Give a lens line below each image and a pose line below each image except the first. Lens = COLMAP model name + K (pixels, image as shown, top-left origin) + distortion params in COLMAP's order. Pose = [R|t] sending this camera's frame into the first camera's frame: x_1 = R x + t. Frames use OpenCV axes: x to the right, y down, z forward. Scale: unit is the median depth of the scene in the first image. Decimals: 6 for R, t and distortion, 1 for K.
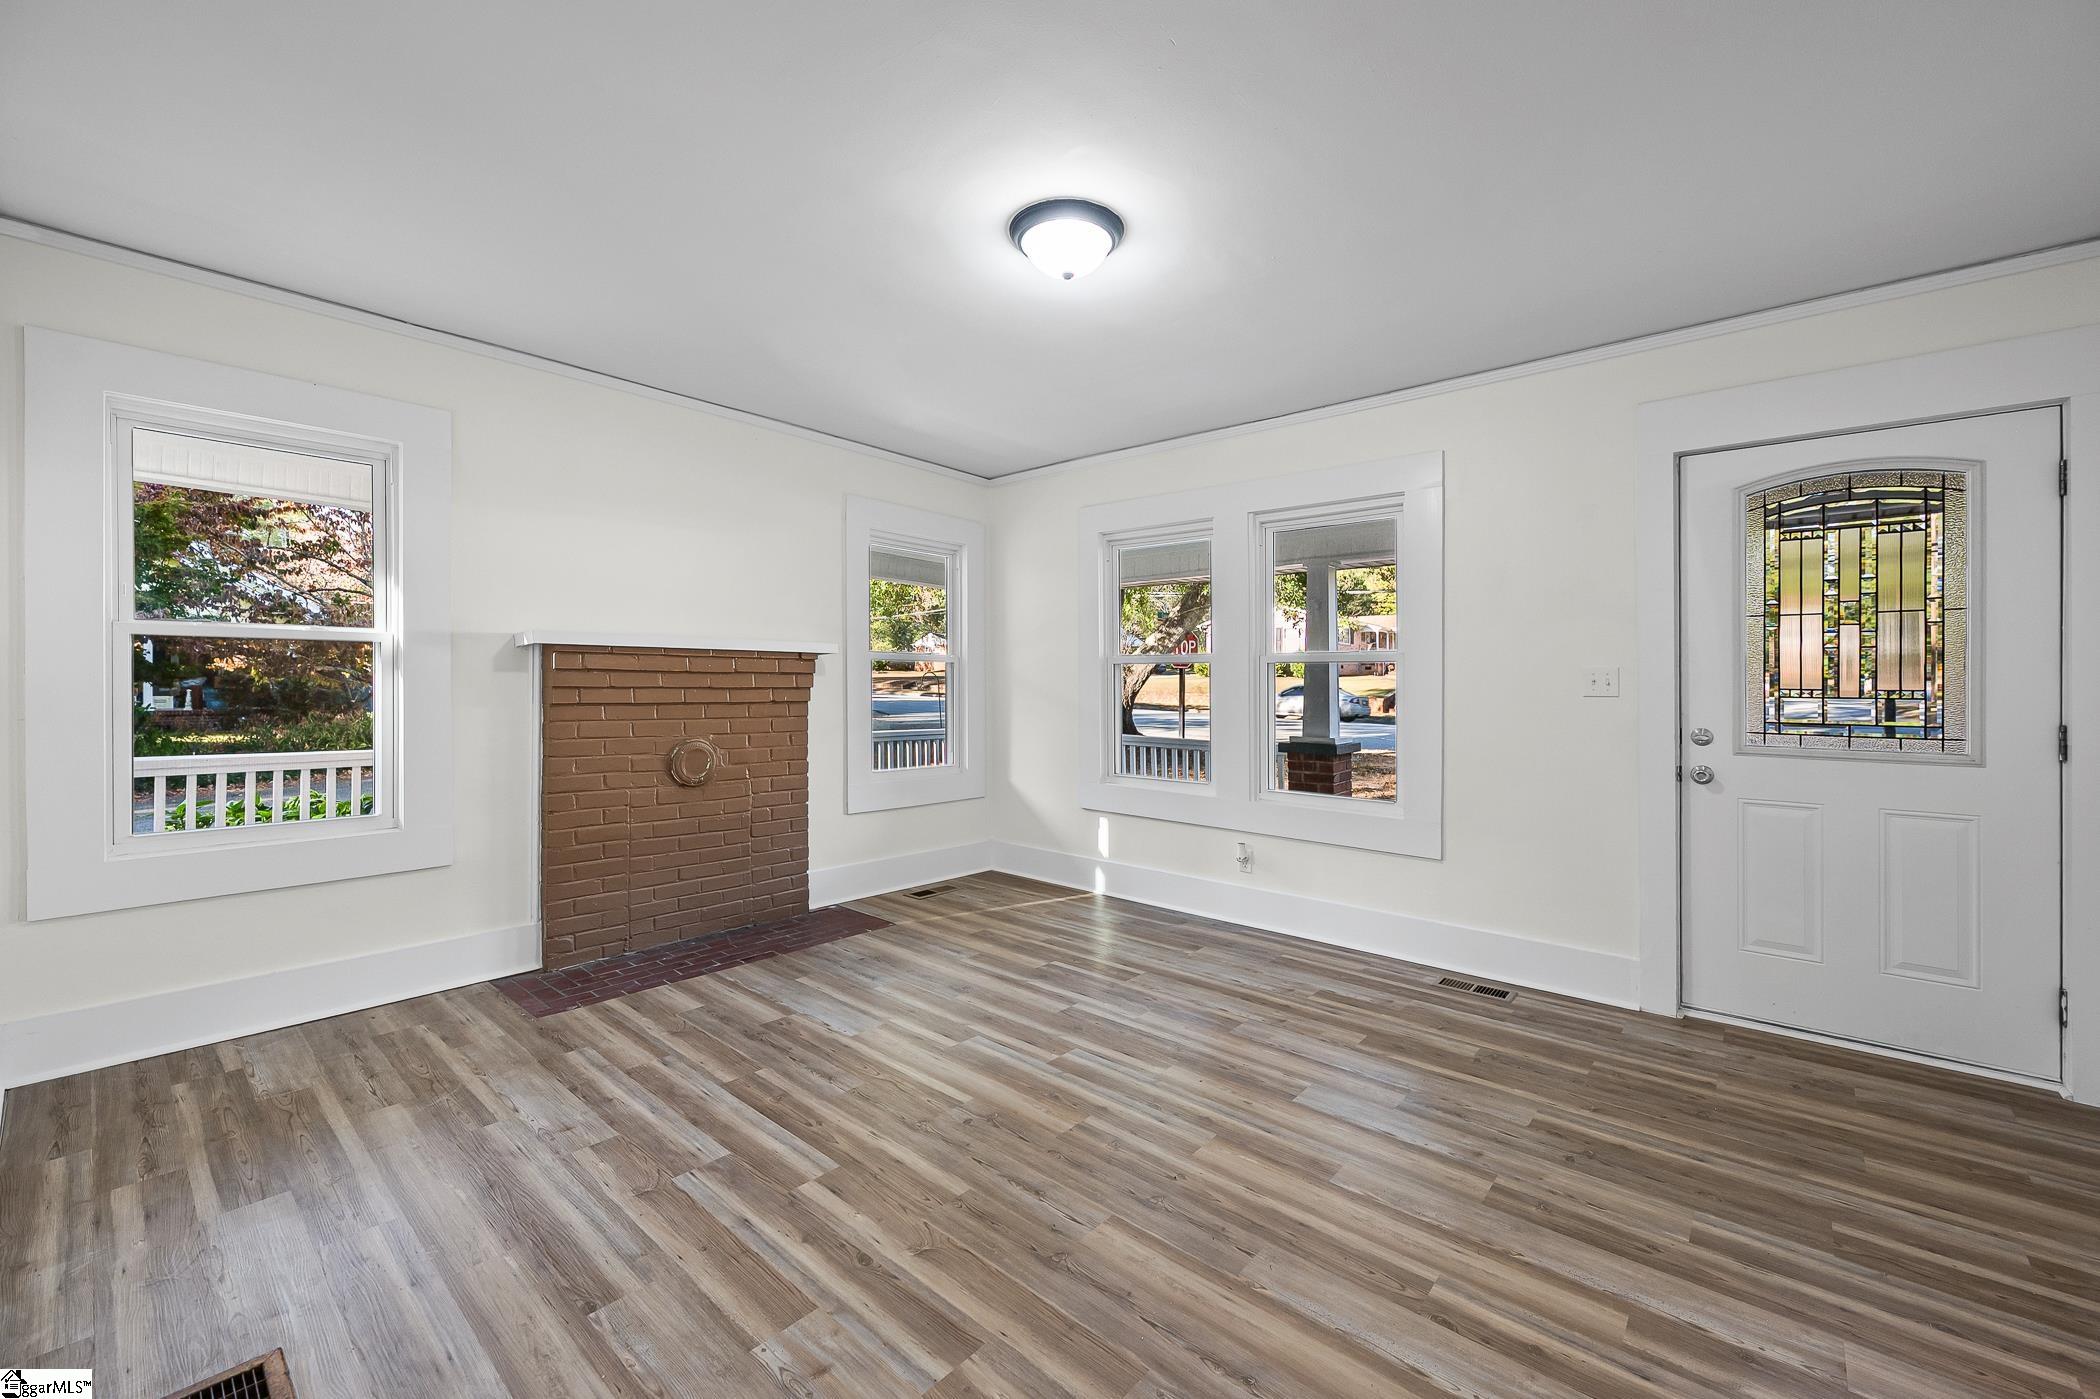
lens RADIAL K [[829.7, 0, 1032.0], [0, 829.7, 689.0], [0, 0, 1]] dist [-0.000427, 0.000006]
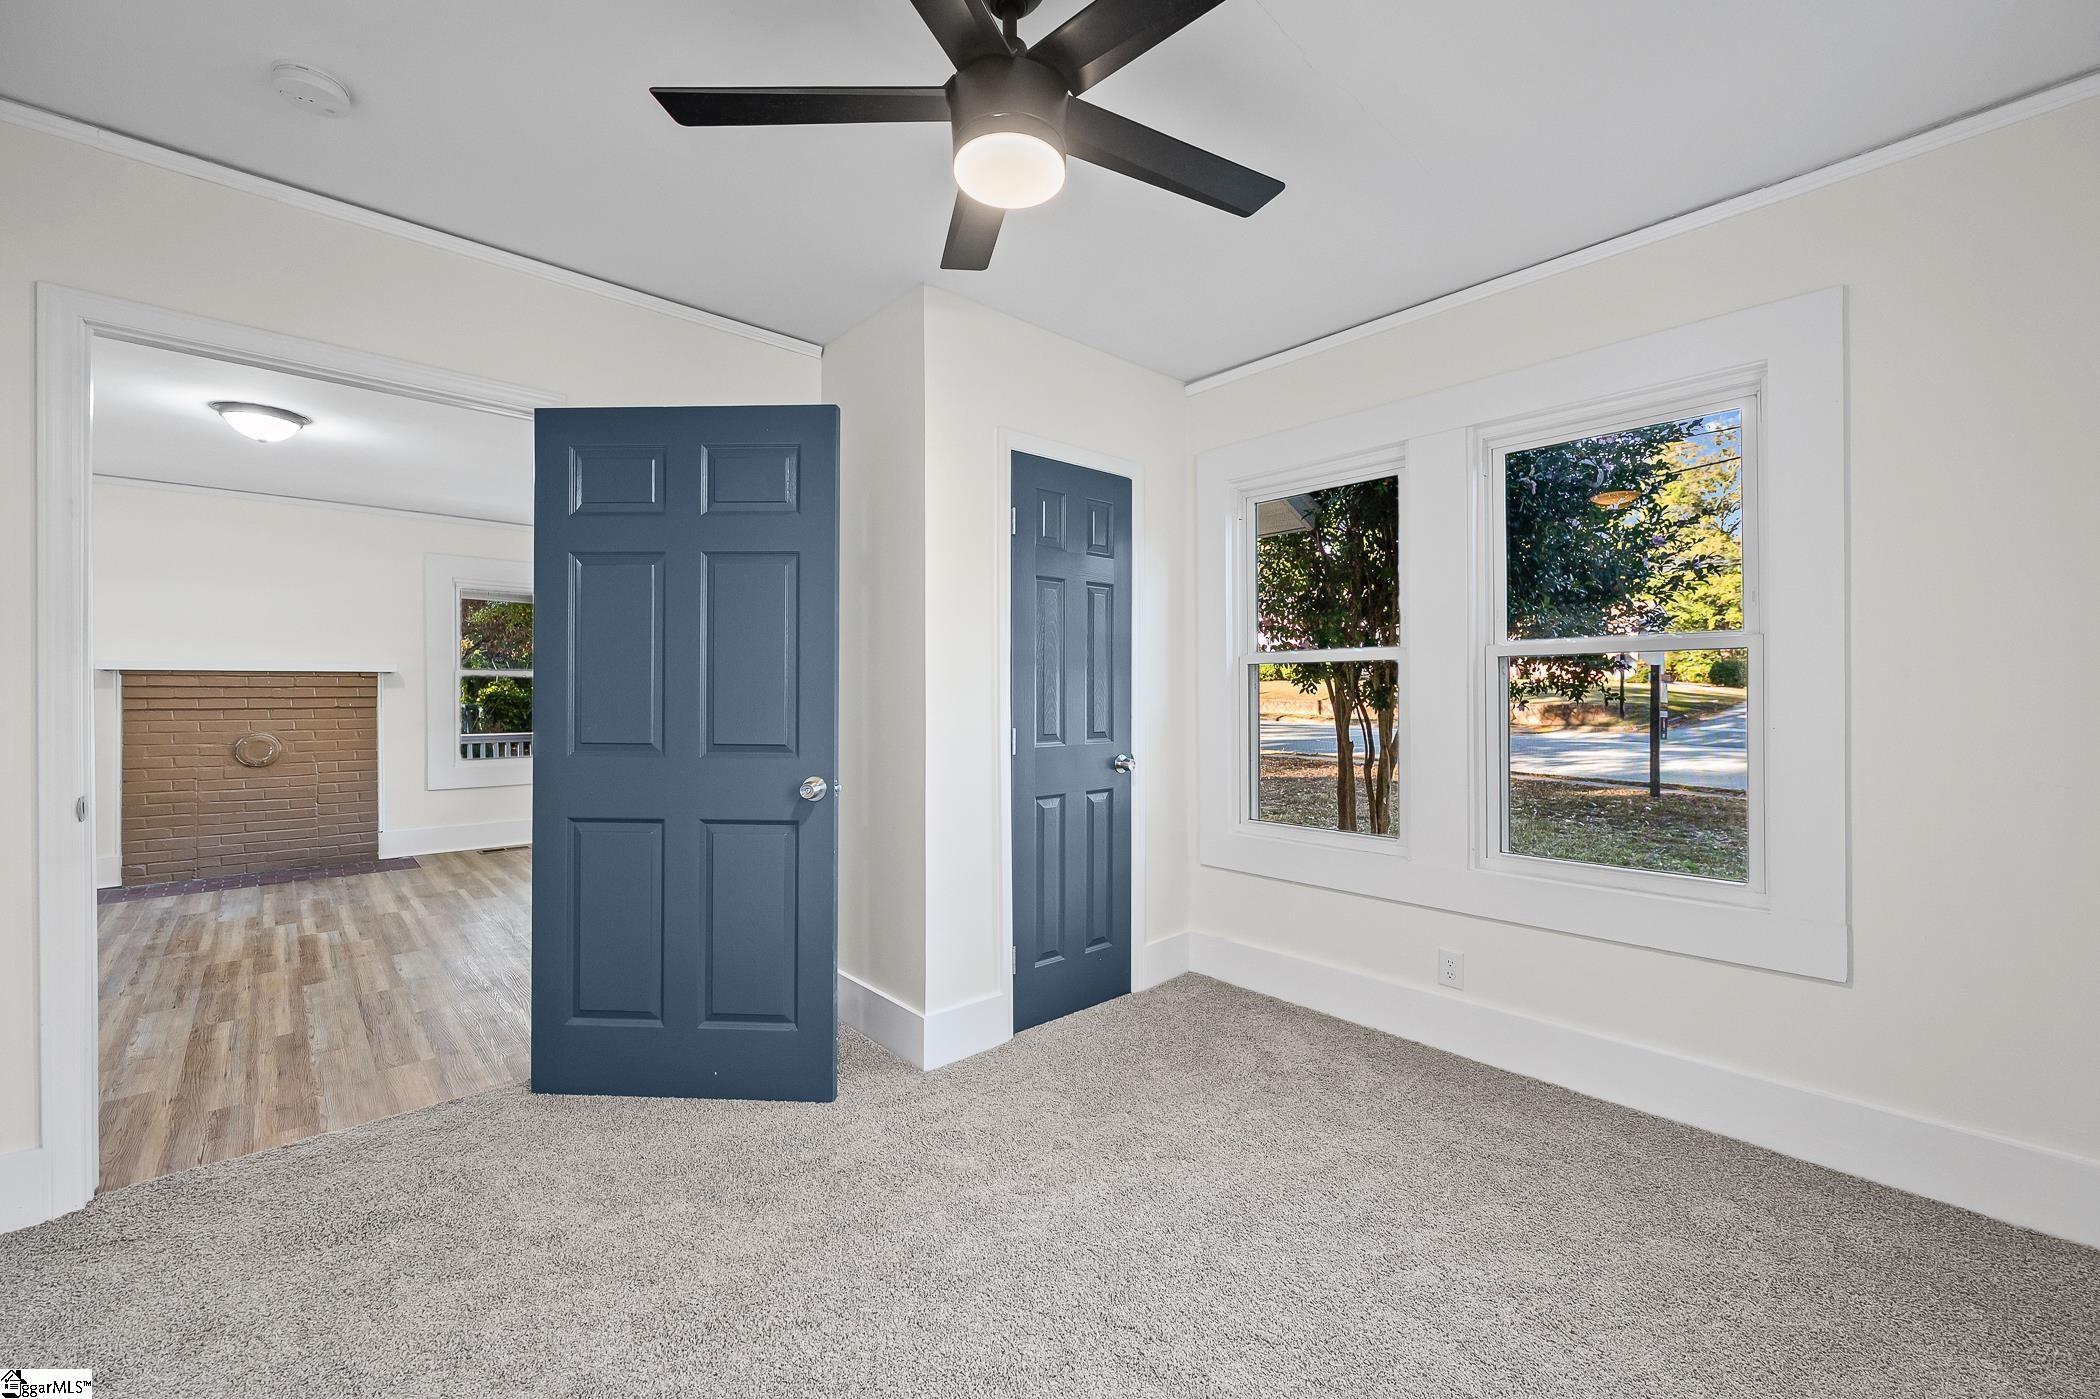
lens RADIAL K [[829.7, 0, 1057.3], [0, 829.7, 697.4], [0, 0, 1]] dist [-0.000427, 0.000006]
pose [[0.993187, -0.015354, -0.115512, 1.254243], [0.014846, 0.999876, -0.005254, 0.028673], [0.115578, 0.003503, 0.993292, -0.292489]]
